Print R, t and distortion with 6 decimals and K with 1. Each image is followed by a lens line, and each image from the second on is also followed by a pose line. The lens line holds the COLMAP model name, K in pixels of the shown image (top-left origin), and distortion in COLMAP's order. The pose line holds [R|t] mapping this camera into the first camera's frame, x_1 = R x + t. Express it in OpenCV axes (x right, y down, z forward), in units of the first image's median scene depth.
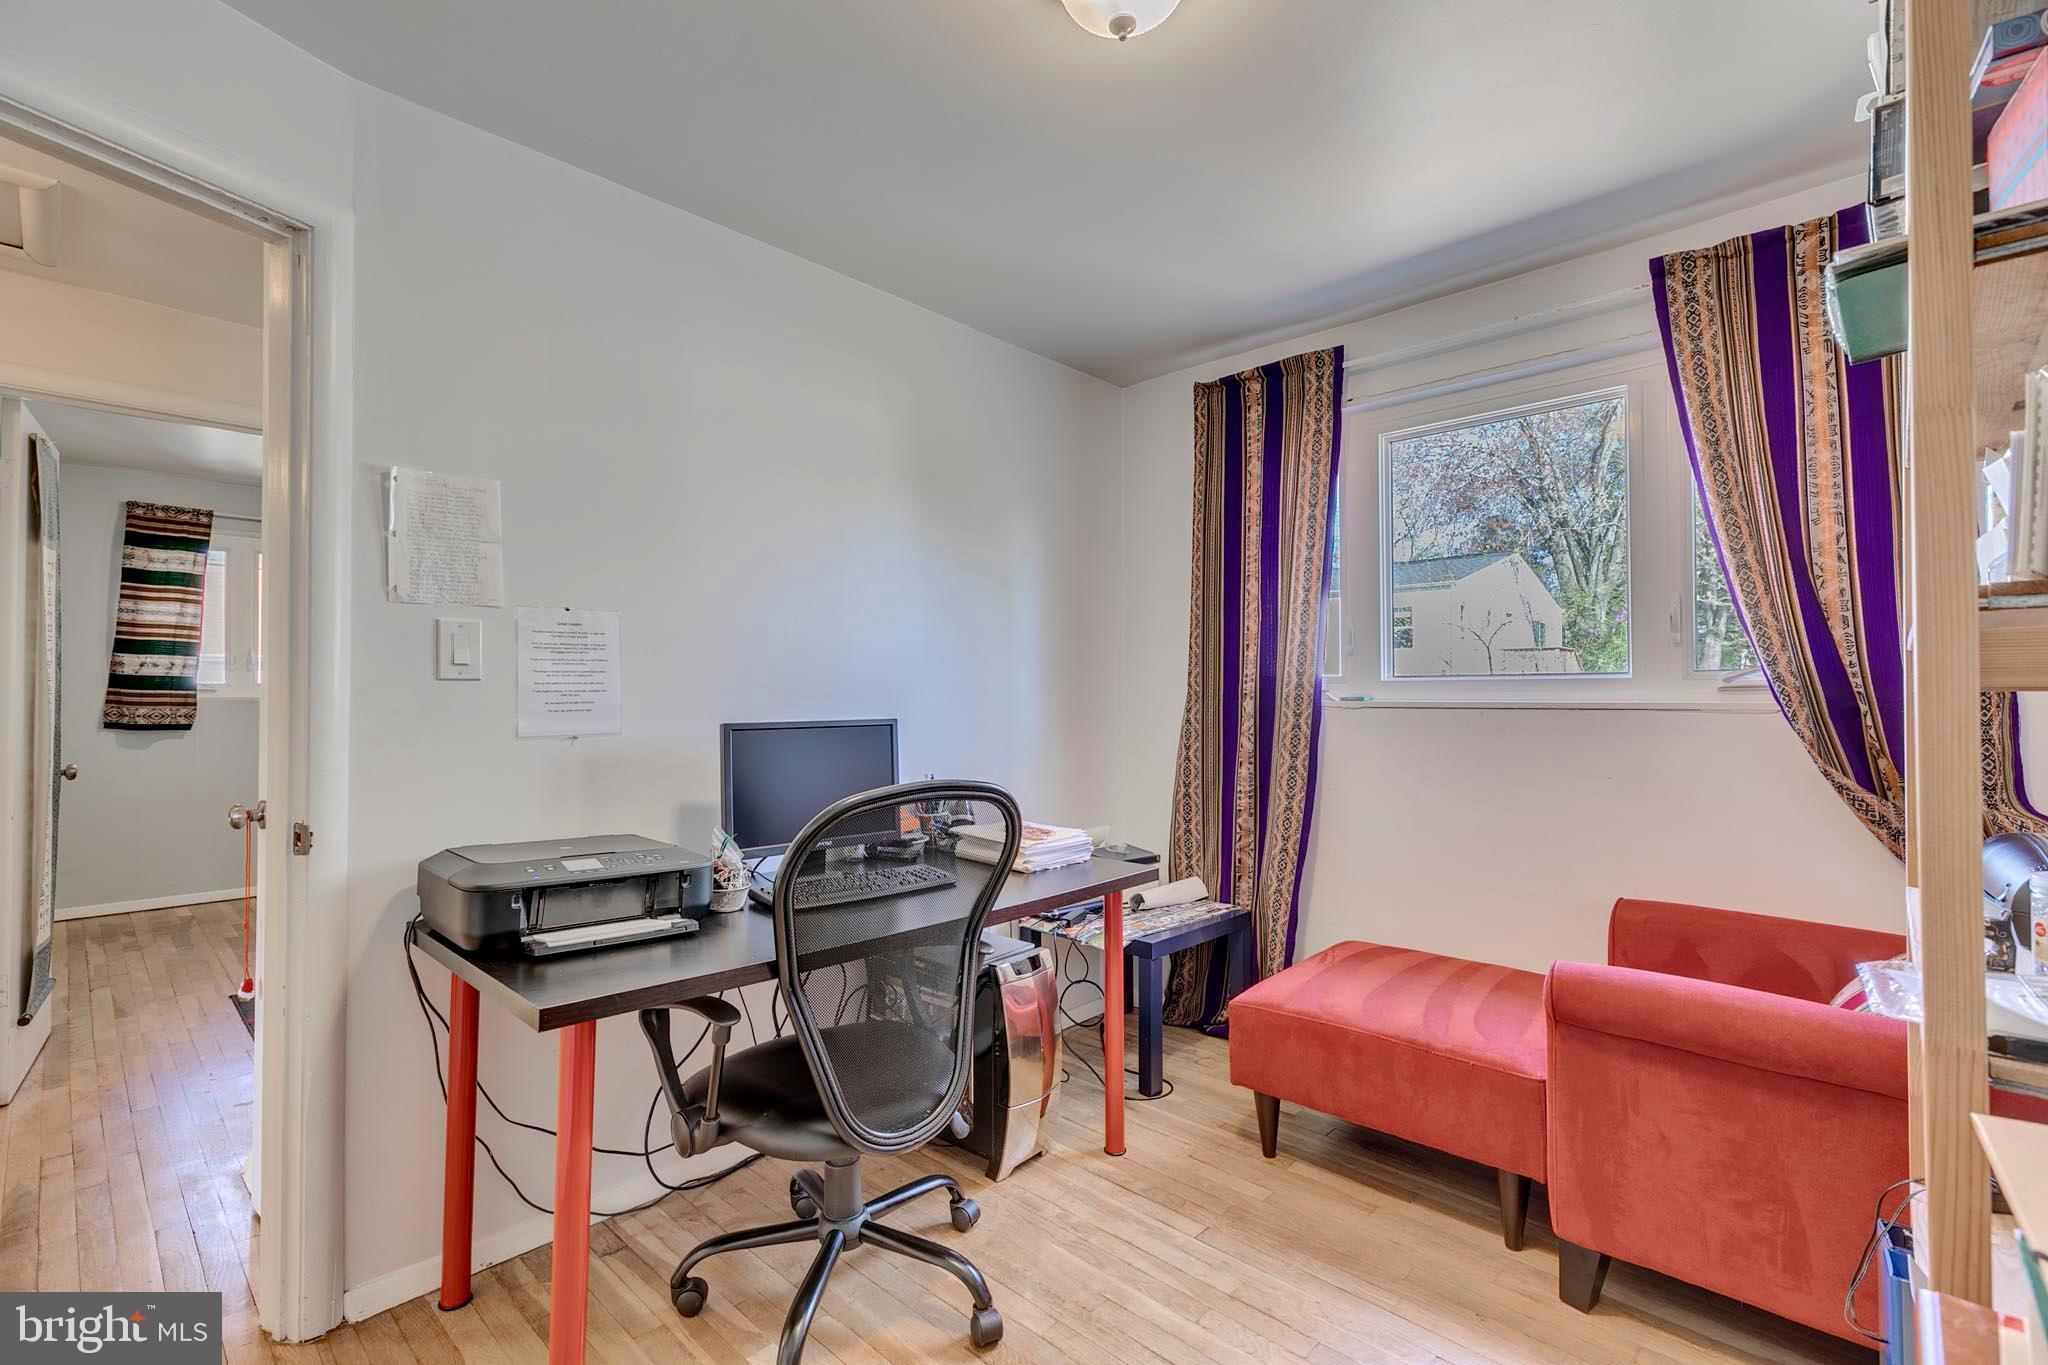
lens RADIAL K [[910.0, 0, 1023.4], [0, 910.0, 681.1], [0, 0, 1]] dist [0.005702, -0.000333]
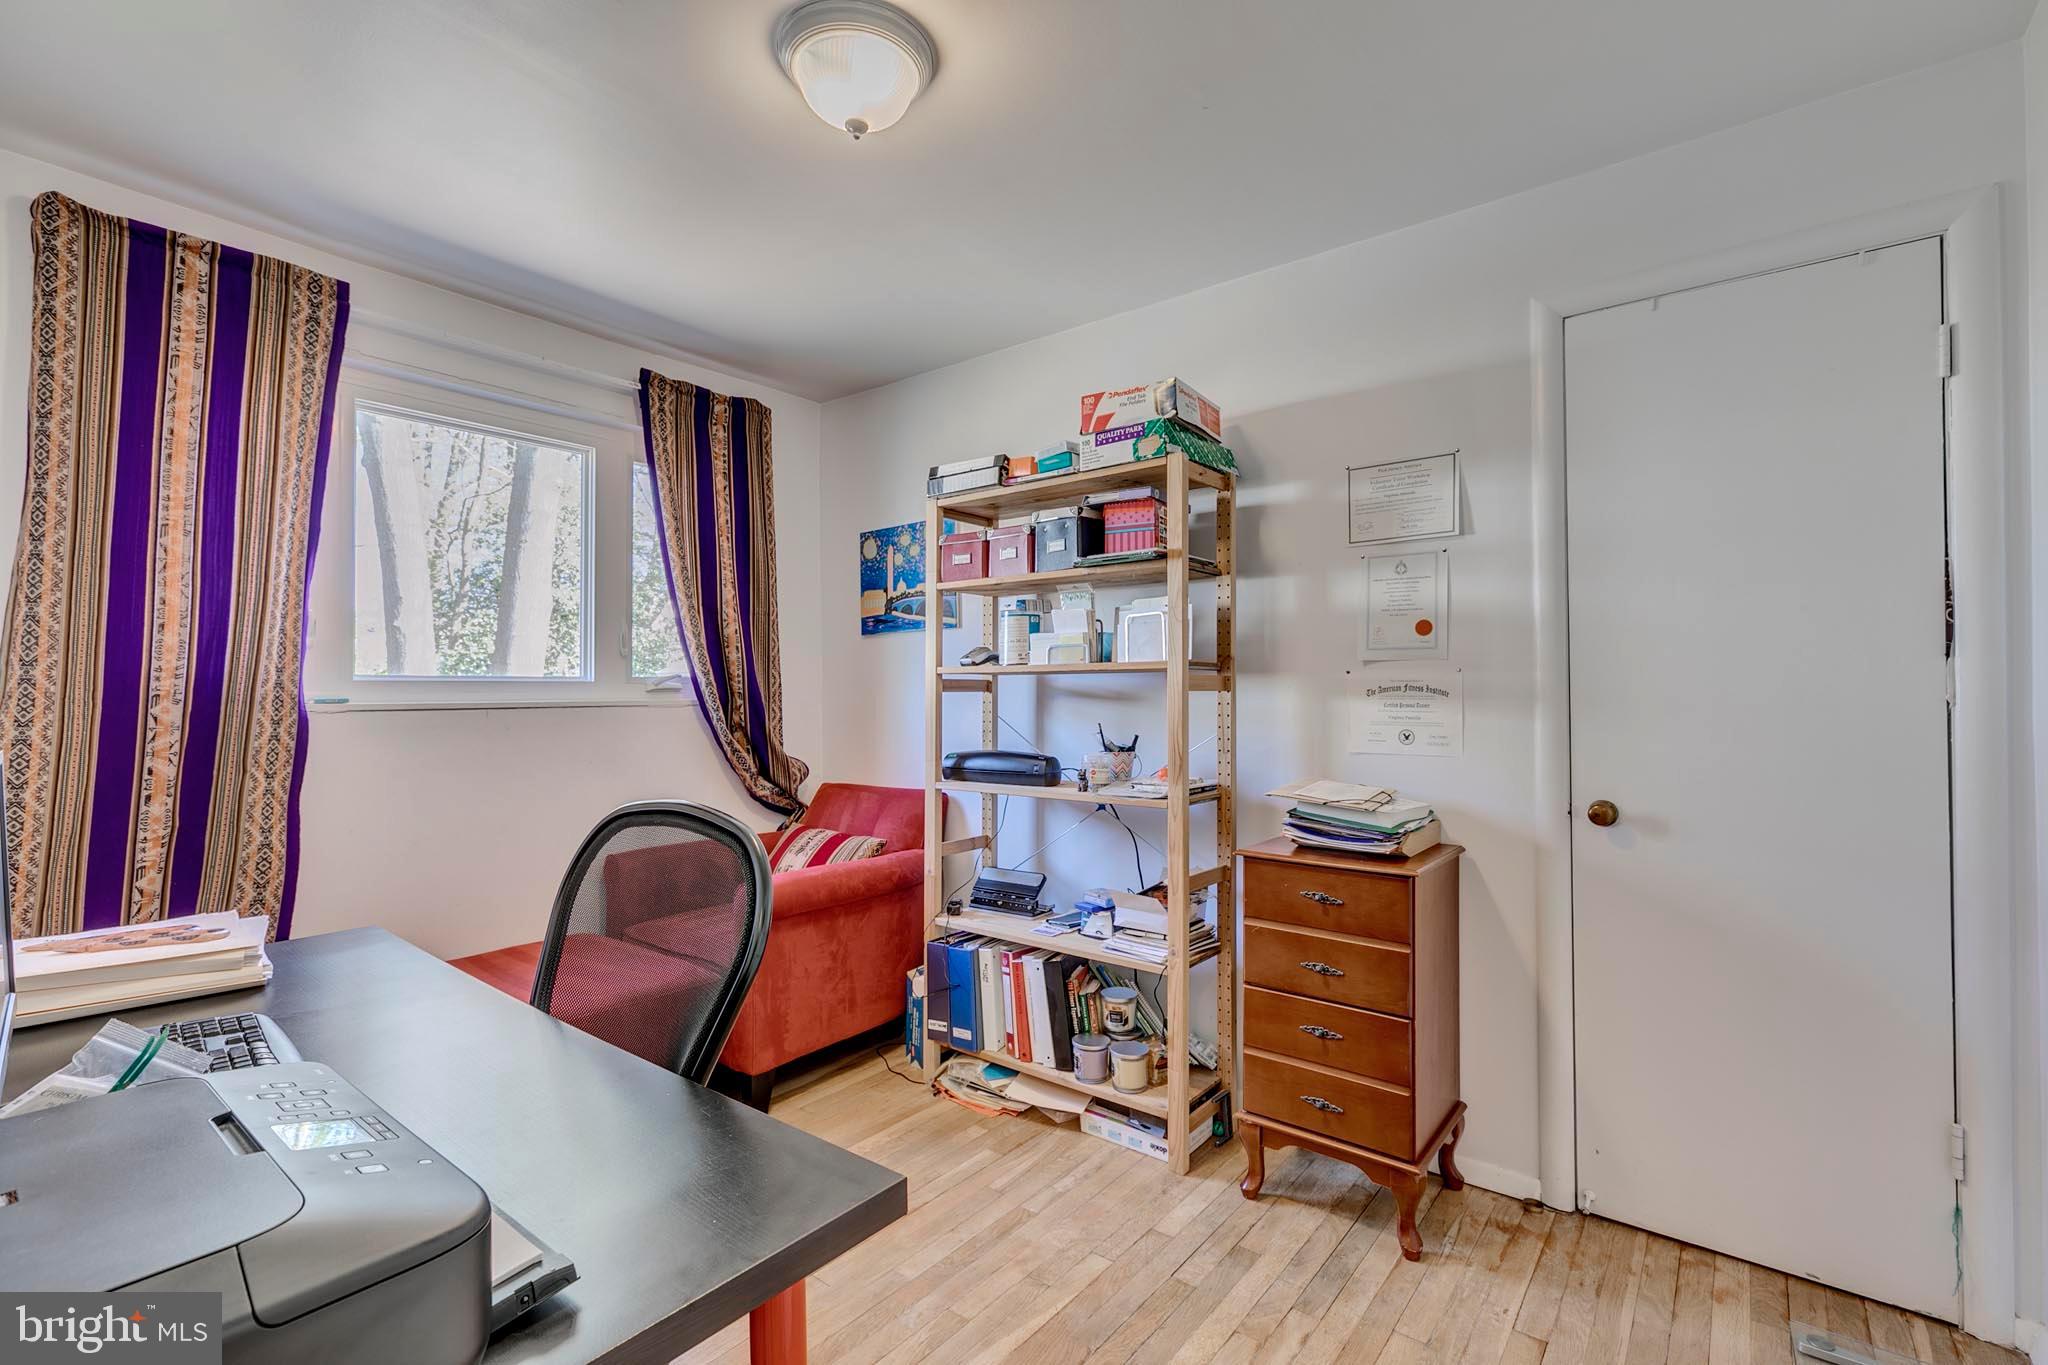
lens RADIAL K [[910.0, 0, 1023.4], [0, 910.0, 681.1], [0, 0, 1]] dist [0.005702, -0.000333]
pose [[-0.084743, 0.013259, 0.996315, -0.534308], [-0.010634, 0.999842, -0.014211, 0.006198], [-0.996346, -0.011799, -0.084588, 0.435949]]
